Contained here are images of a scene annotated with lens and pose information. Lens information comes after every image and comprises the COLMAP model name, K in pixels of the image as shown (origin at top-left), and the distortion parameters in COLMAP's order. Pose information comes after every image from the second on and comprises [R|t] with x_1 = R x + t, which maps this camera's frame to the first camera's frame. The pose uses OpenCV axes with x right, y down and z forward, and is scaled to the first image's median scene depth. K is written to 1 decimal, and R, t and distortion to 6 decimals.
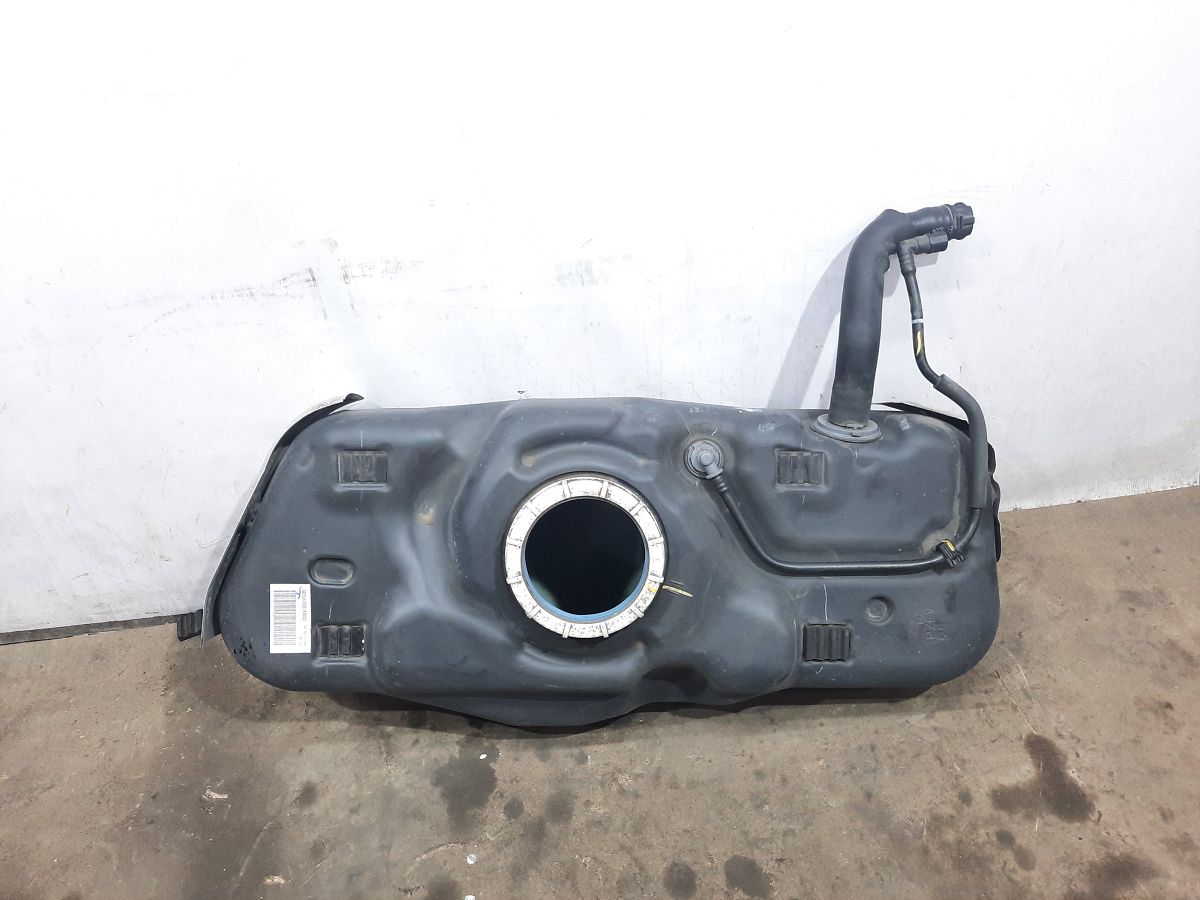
lens RADIAL K [[857.9, 0, 600.0], [0, 857.9, 450.0], [0, 0, 1]] dist [0.024336, -0.006382]
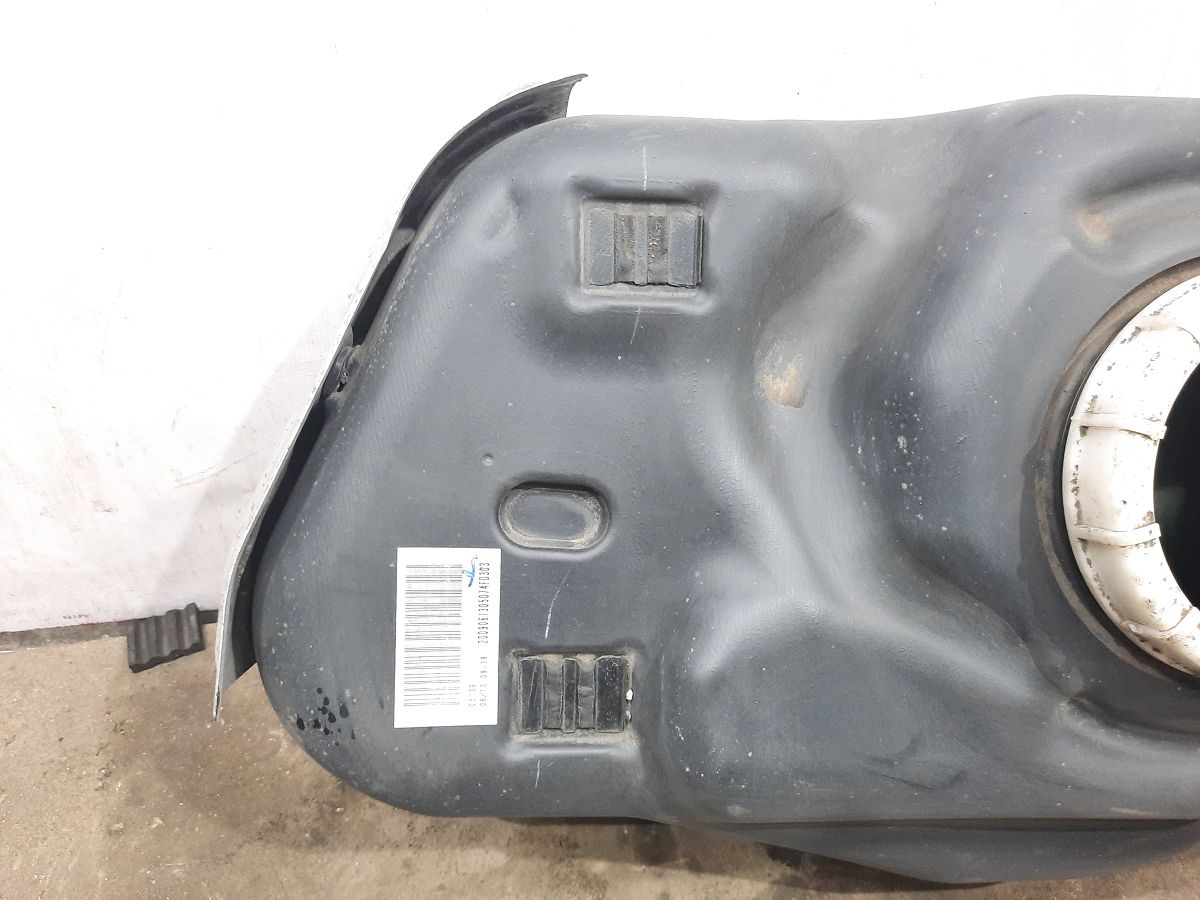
lens RADIAL K [[878.2, 0, 600.0], [0, 878.2, 450.0], [0, 0, 1]] dist [0.034321, -0.039804]
pose [[0.998224, 0.011724, 0.058402, -0.311519], [-0.012236, 0.999890, 0.008424, 0.106138], [-0.058297, -0.009123, 0.998258, 0.595161]]
